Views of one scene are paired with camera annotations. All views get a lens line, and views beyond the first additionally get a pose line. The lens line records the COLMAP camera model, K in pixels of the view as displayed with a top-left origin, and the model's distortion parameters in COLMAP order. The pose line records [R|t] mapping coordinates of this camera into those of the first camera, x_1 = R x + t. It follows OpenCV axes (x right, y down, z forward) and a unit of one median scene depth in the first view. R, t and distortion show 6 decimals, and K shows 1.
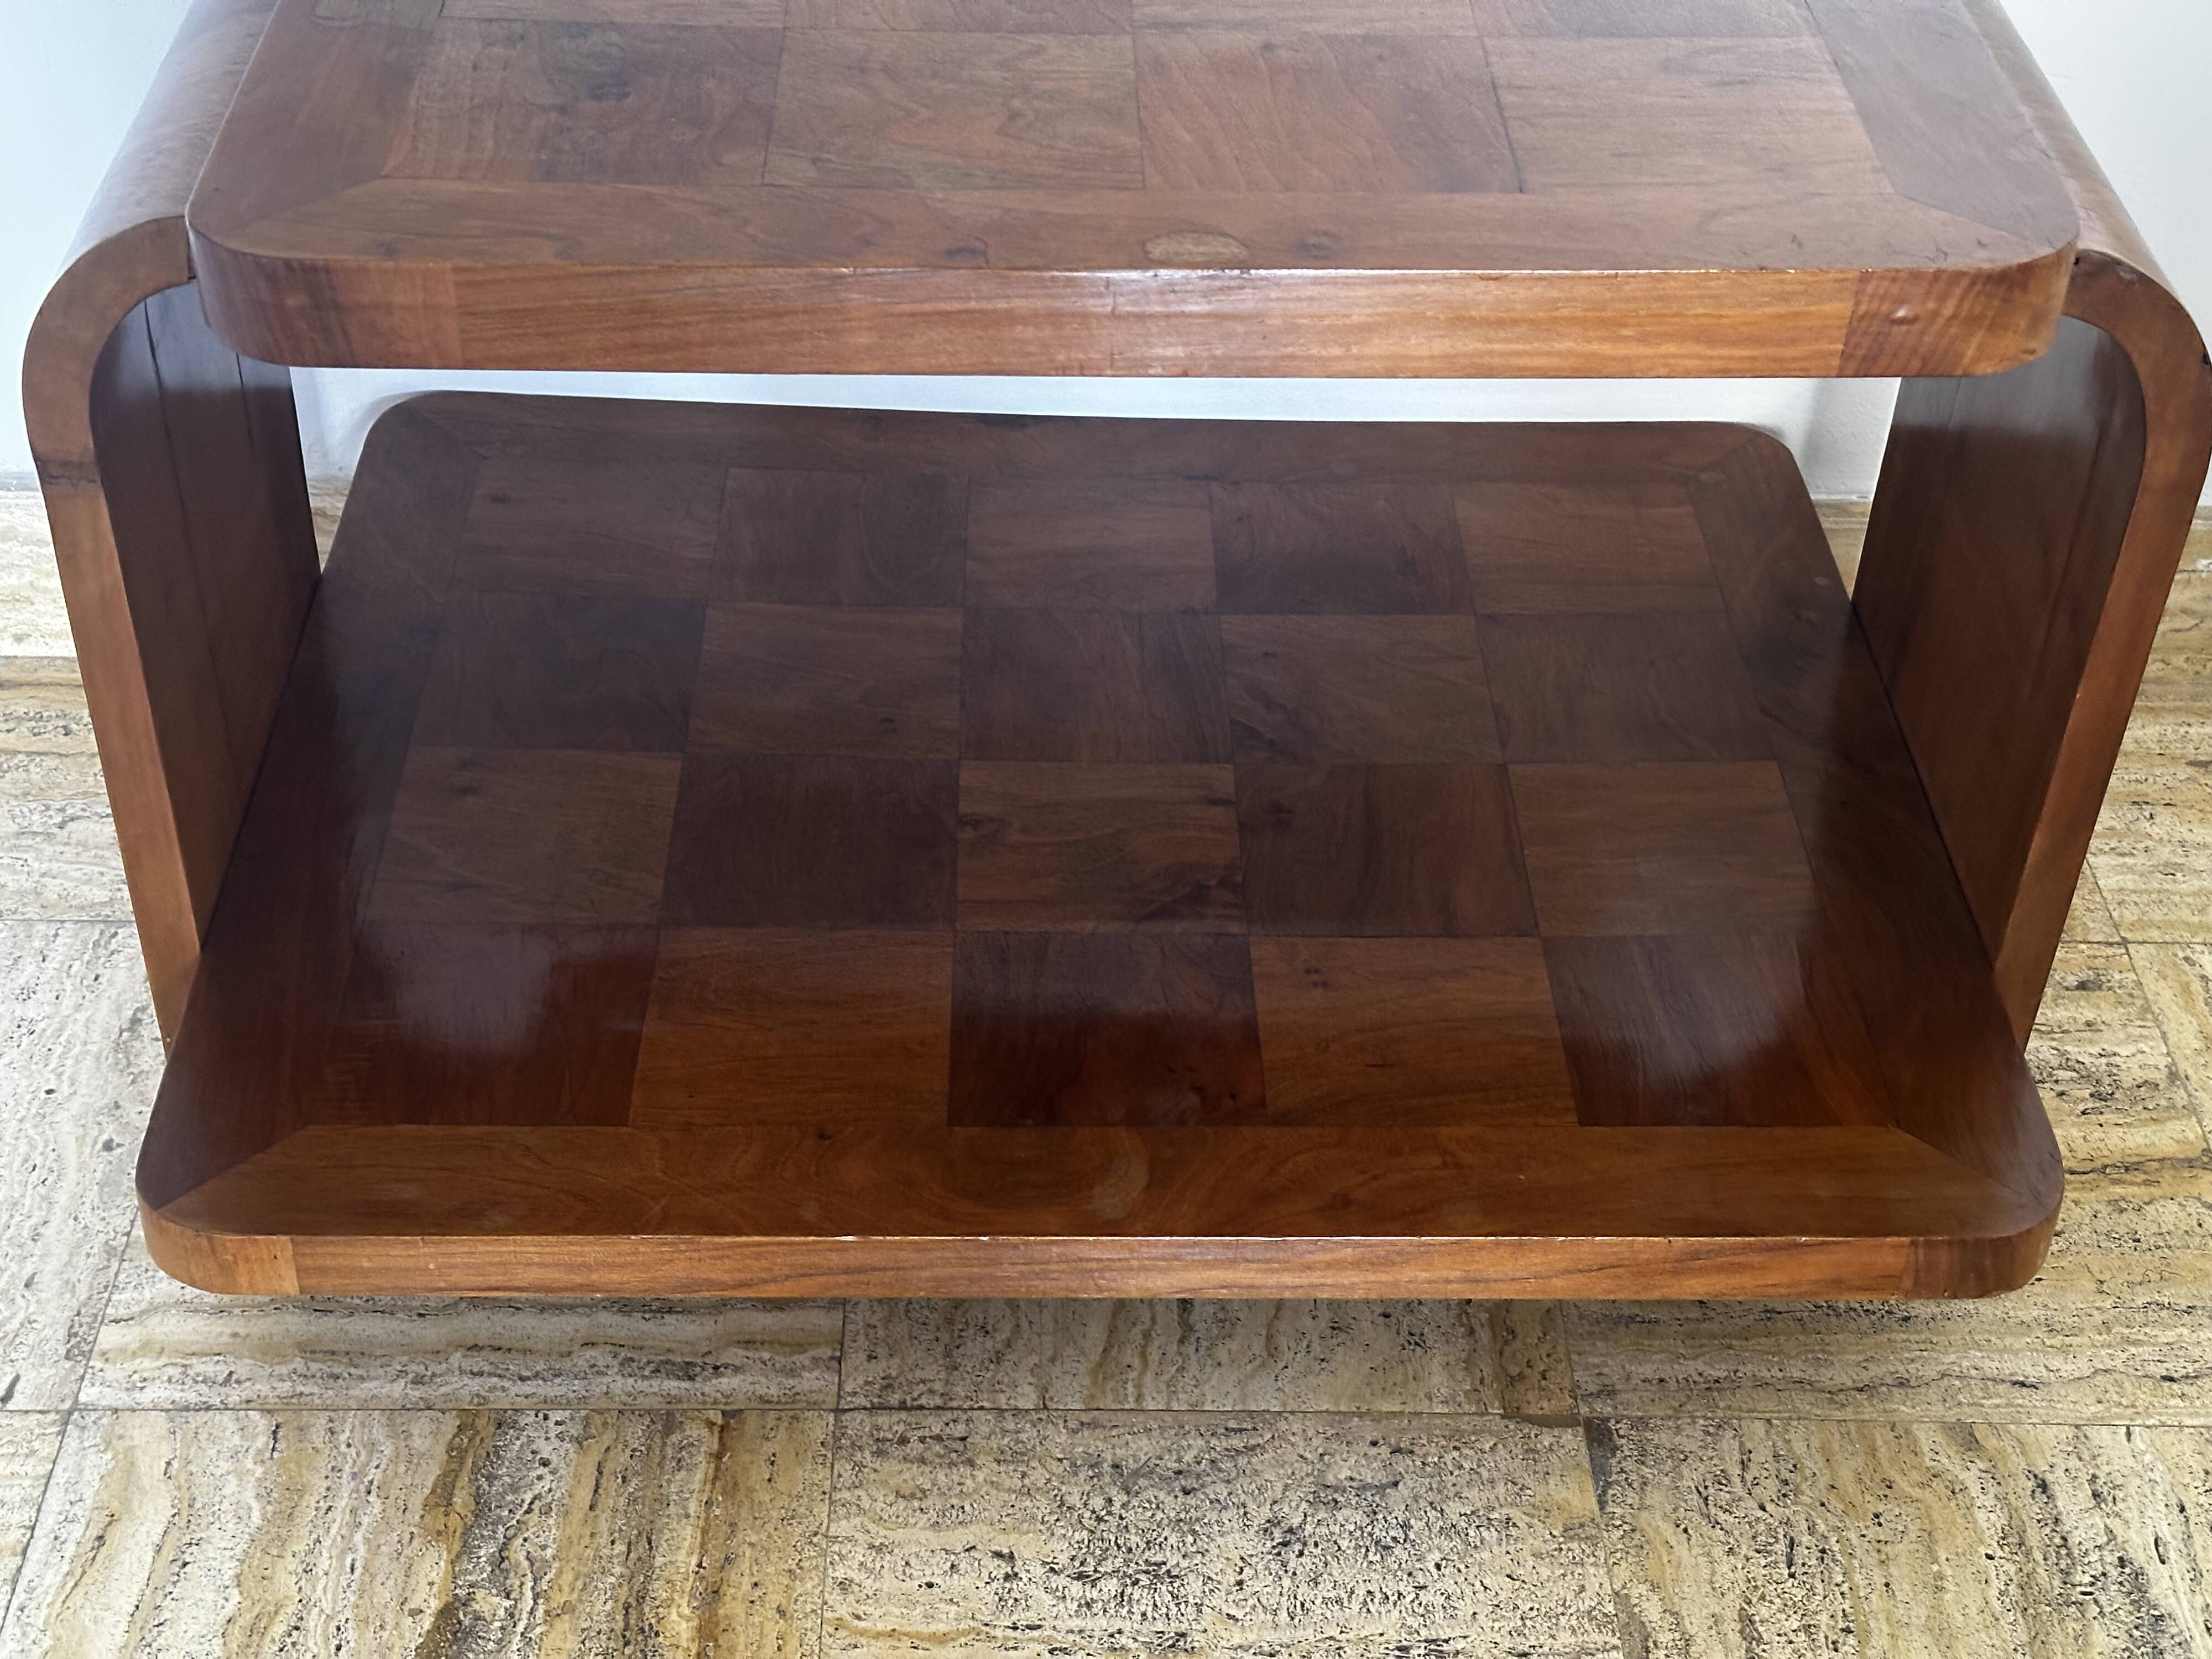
lens RADIAL K [[3060.1, 0, 1100.0], [0, 3060.1, 846.8], [0, 0, 1]] dist [0.209568, -0.475797]
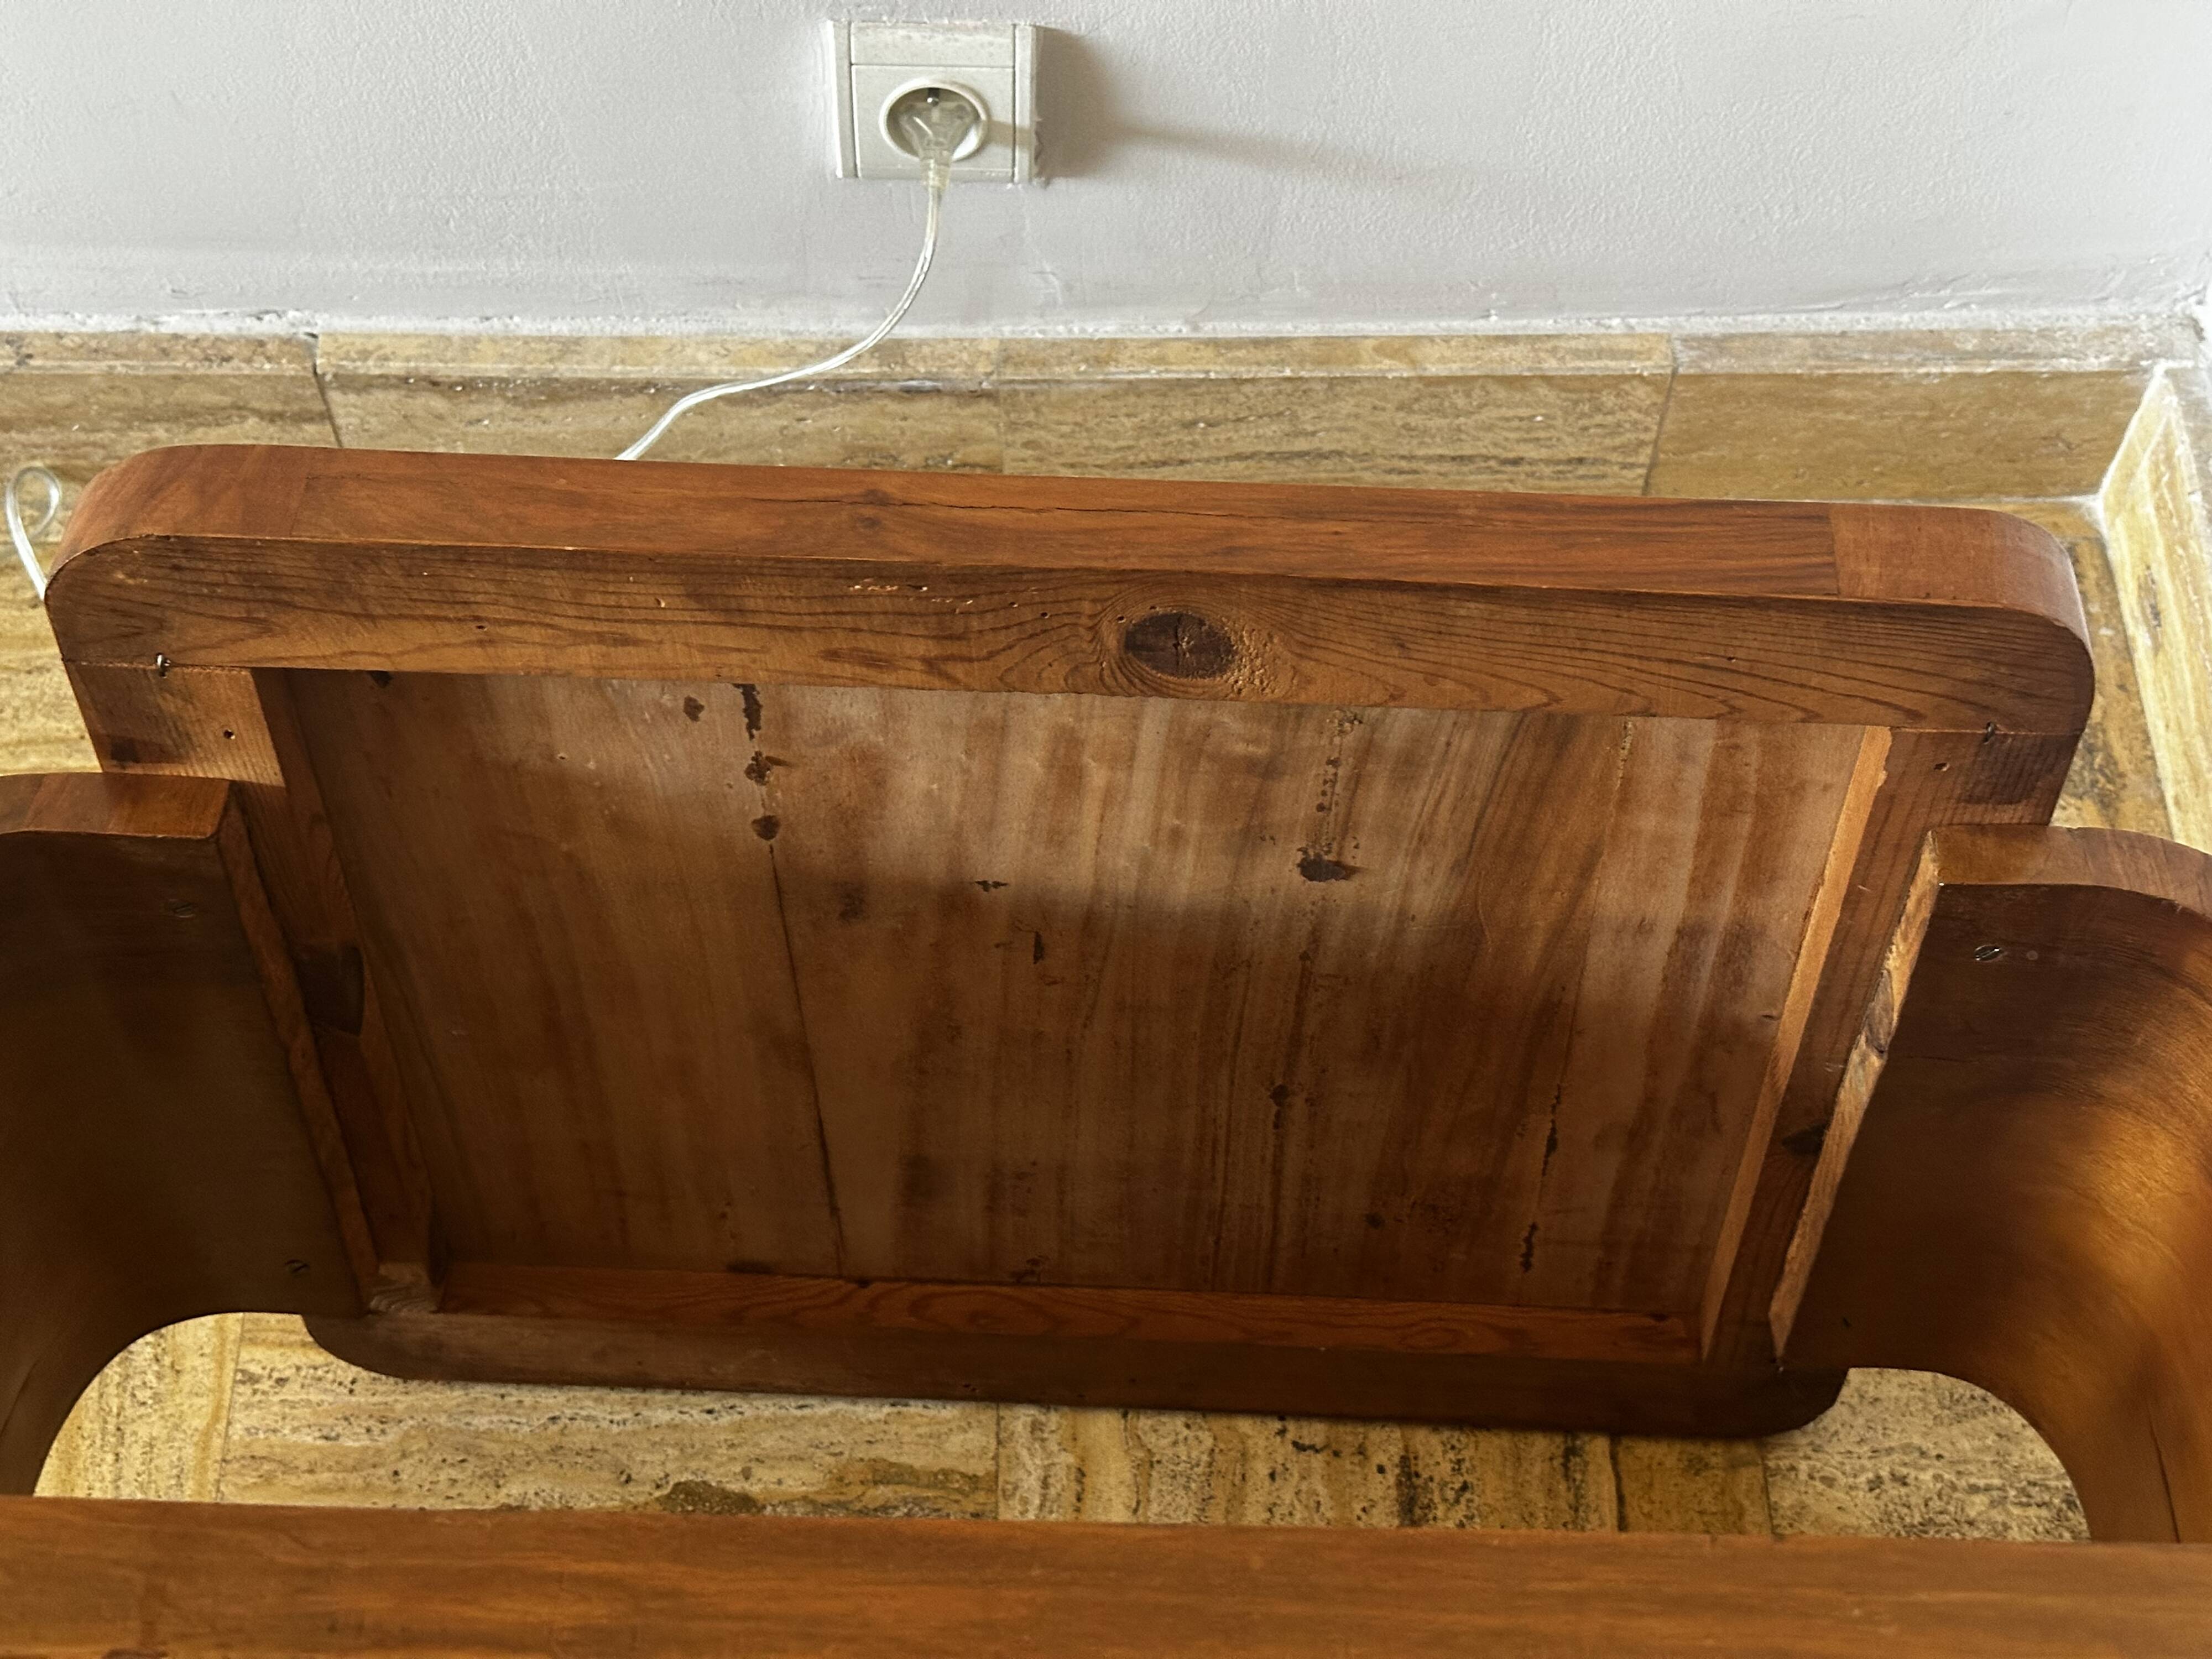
lens RADIAL K [[3093.3, 0, 1142.4], [0, 3093.3, 835.7], [0, 0, 1]] dist [0.194378, -0.397618]
pose [[0.000159, 0.841626, -0.540062, 0.156103], [-0.637471, 0.416188, 0.648396, -0.570182], [0.770474, 0.344171, 0.536578, 0.436096]]
